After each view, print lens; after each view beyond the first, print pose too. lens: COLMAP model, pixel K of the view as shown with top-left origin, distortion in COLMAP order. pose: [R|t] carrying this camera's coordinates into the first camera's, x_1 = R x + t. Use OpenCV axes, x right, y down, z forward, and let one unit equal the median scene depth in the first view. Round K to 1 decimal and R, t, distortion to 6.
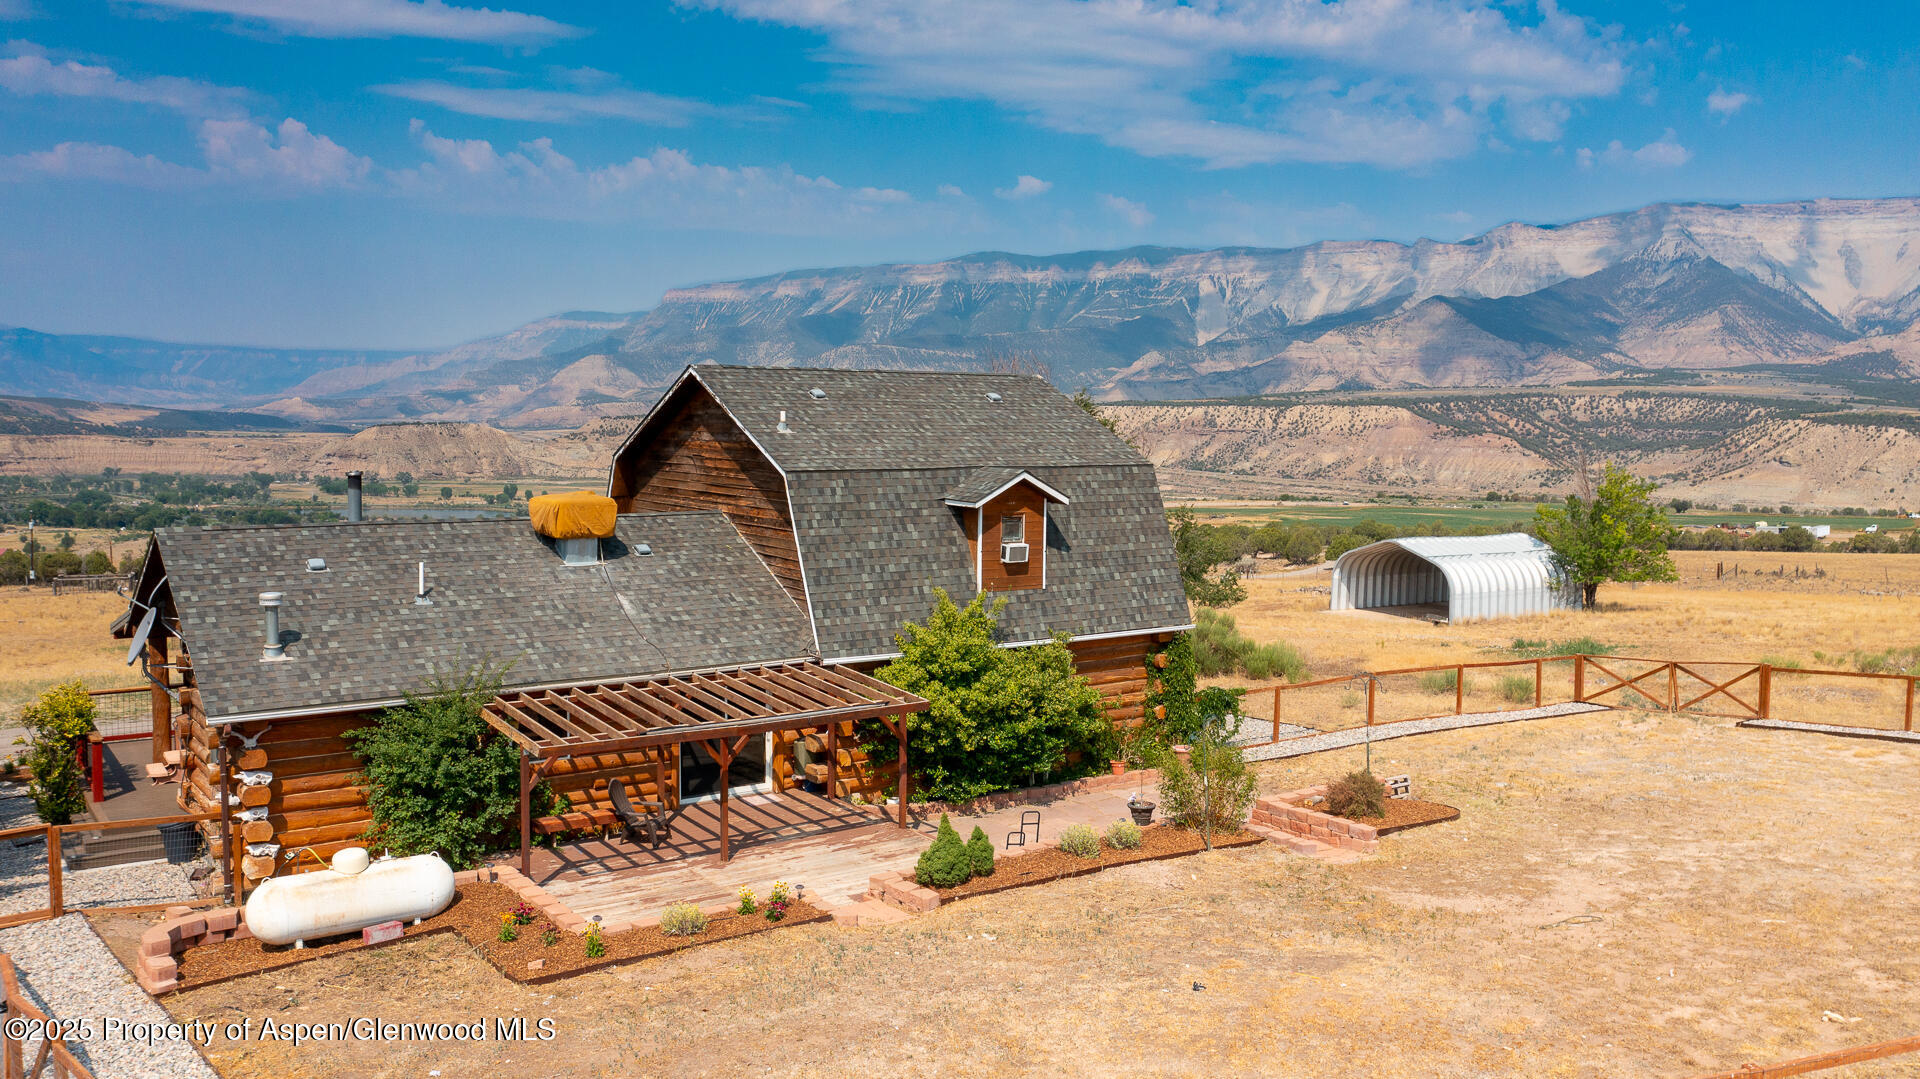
lens RADIAL K [[1519.7, 0, 966.8], [0, 1519.7, 522.7], [0, 0, 1]] dist [-0.021661, 0.010712]
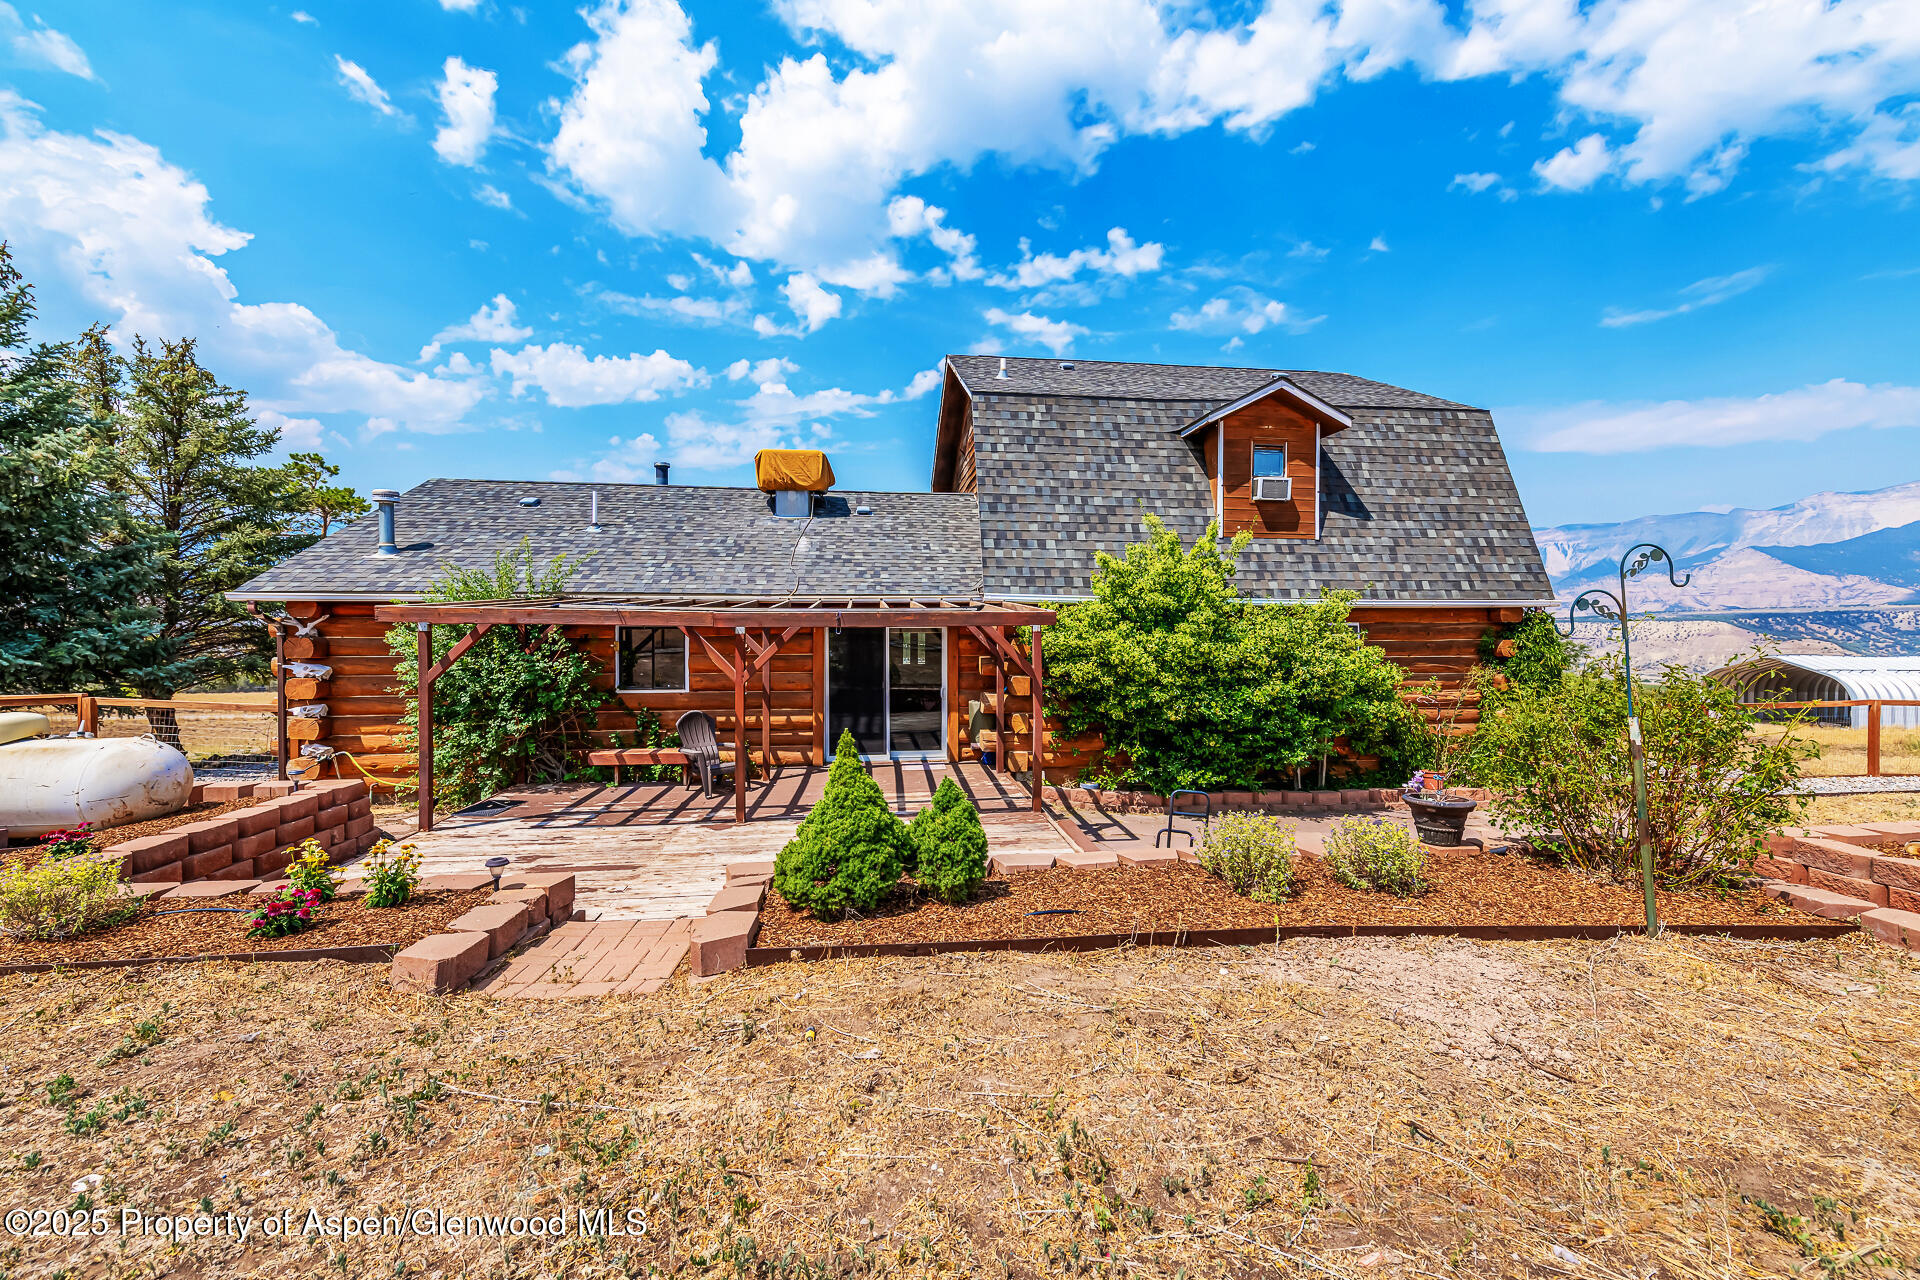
lens RADIAL K [[761.5, 0, 962.2], [0, 761.5, 630.6], [0, 0, 1]] dist [0.000881, -0.000946]
pose [[0.875453, -0.008456, -0.483229, 0.081630], [-0.028011, 0.997279, -0.068198, 0.125085], [0.482491, 0.073239, 0.872834, 0.588797]]
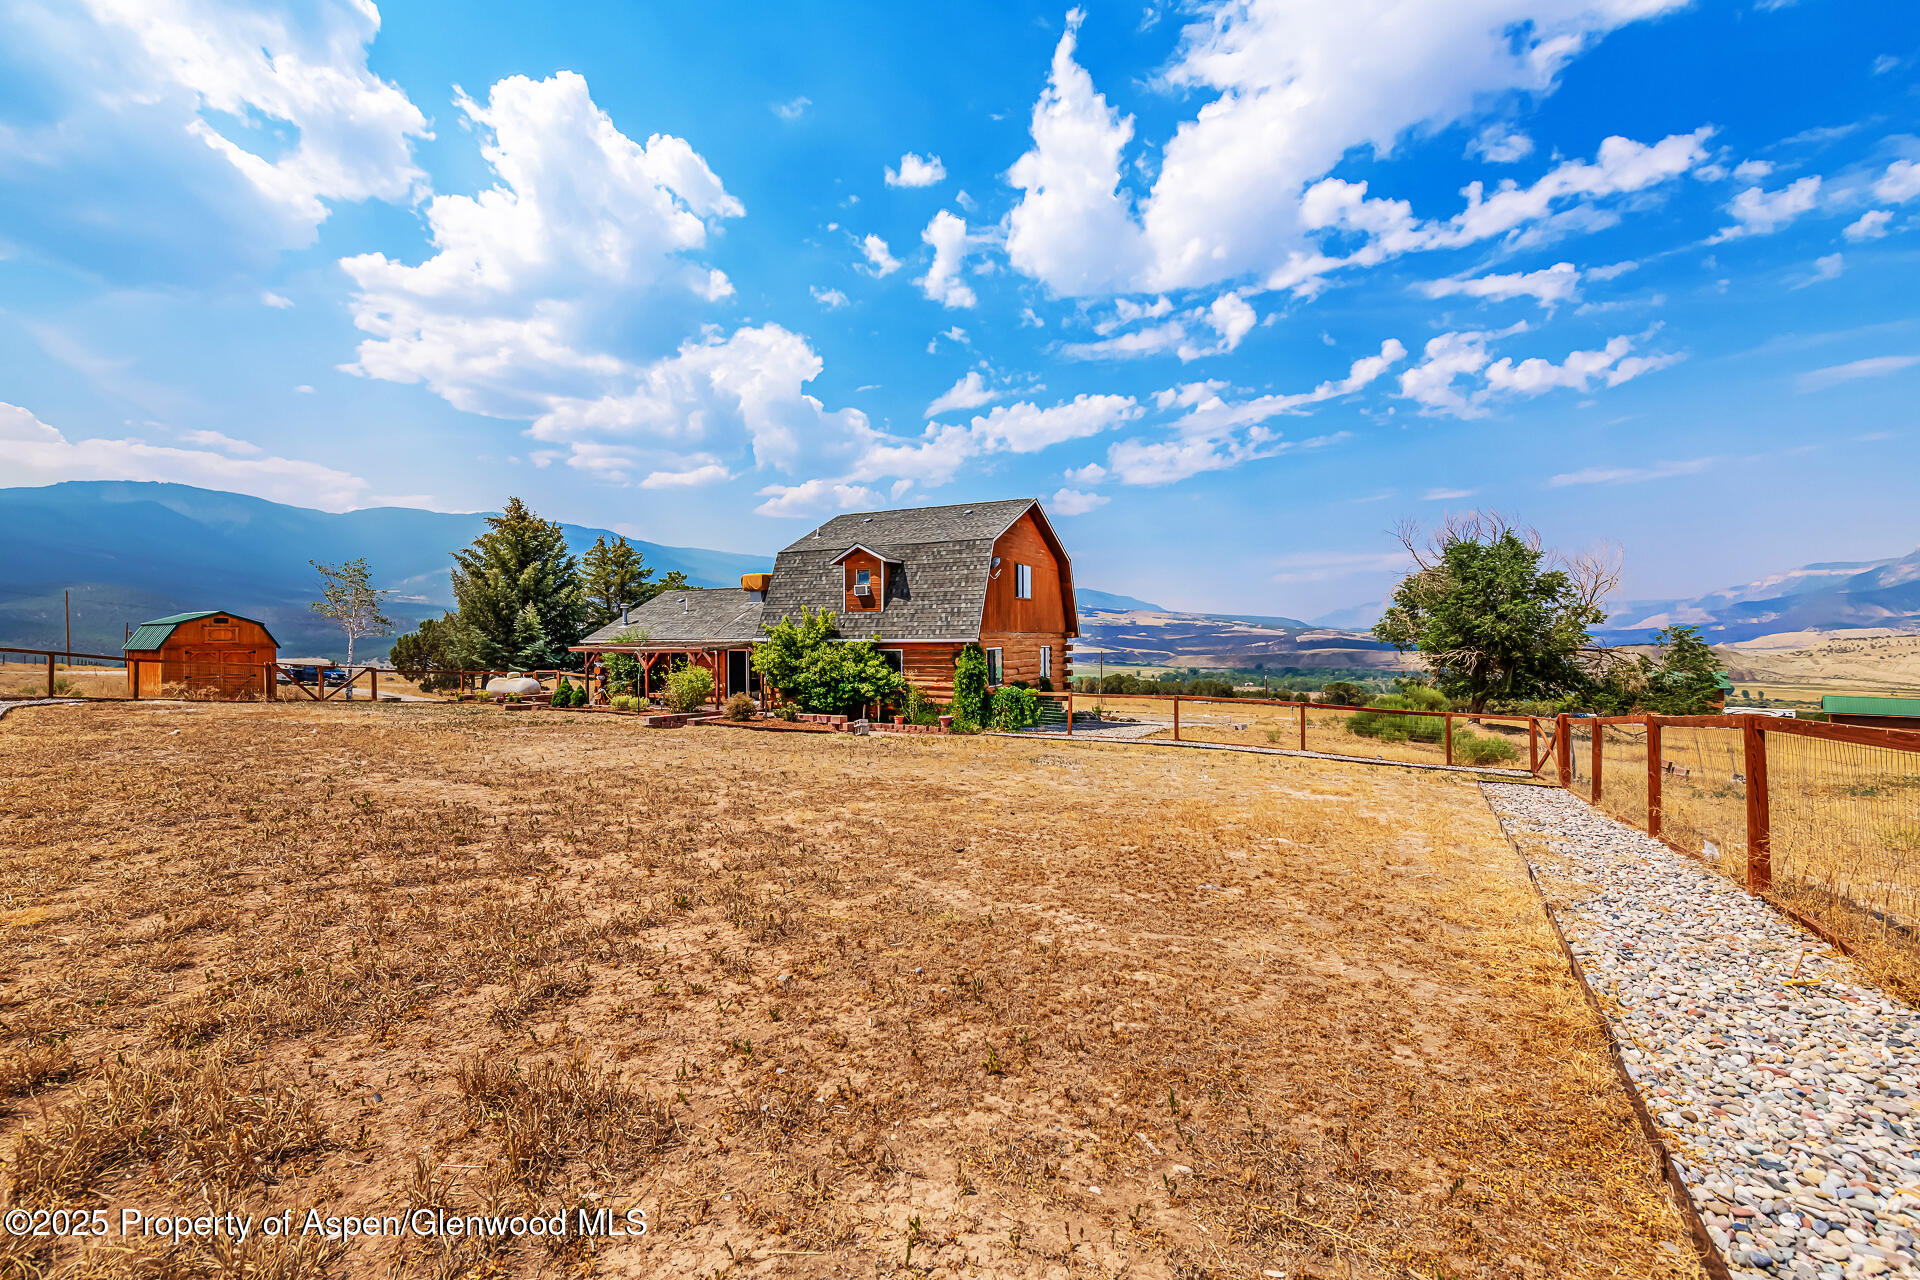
lens RADIAL K [[761.5, 0, 963.9], [0, 761.5, 639.4], [0, 0, 1]] dist [0.000881, -0.000946]
pose [[0.438015, -0.007919, -0.898933, 0.891025], [-0.061077, 0.997388, -0.038547, 0.105682], [0.896890, 0.071789, 0.436388, 0.725150]]
